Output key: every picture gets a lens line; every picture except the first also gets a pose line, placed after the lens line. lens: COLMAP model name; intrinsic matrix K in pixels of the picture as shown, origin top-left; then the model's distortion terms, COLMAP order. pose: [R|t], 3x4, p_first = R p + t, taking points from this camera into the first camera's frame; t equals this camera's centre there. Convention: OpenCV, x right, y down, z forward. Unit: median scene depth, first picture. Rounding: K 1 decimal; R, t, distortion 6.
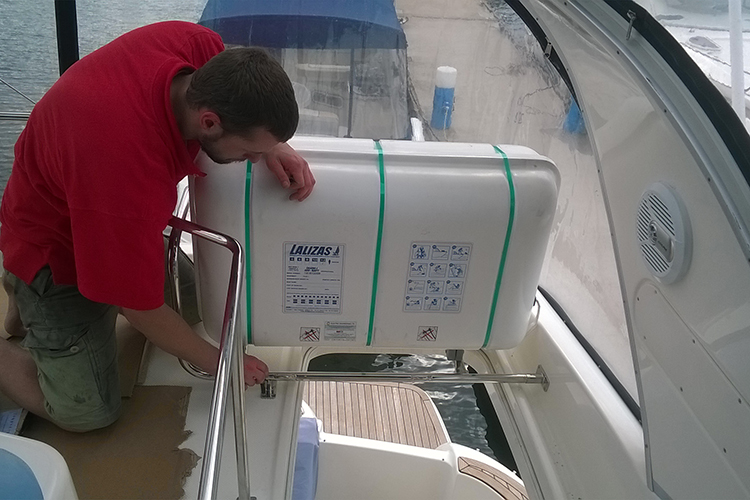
lens RADIAL K [[775.6, 0, 360.3], [0, 775.6, 249.3], [0, 0, 1]] dist [0.088475, -0.293482]
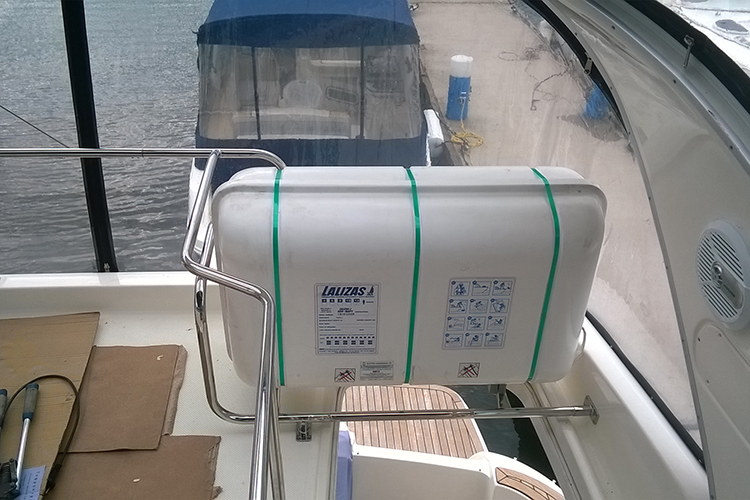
lens RADIAL K [[775.6, 0, 360.3], [0, 775.6, 249.3], [0, 0, 1]] dist [0.088475, -0.293482]
pose [[0.999006, -0.035818, -0.026552, -0.015947], [0.036332, 0.999157, 0.019127, -0.064221], [0.025844, -0.020073, 0.999464, 0.053242]]
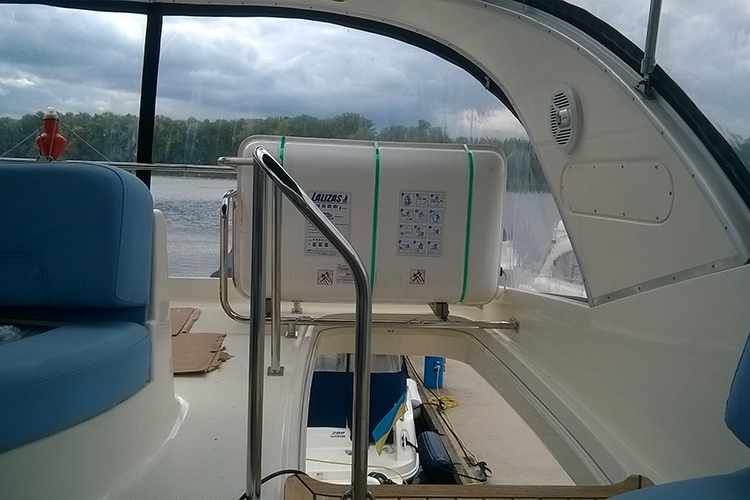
lens RADIAL K [[775.6, 0, 360.3], [0, 775.6, 249.3], [0, 0, 1]] dist [0.088475, -0.293482]
pose [[0.999699, -0.024186, 0.004038, -0.011764], [0.023358, 0.889150, -0.457019, 0.674234], [0.007463, 0.456976, 0.889448, -0.160204]]
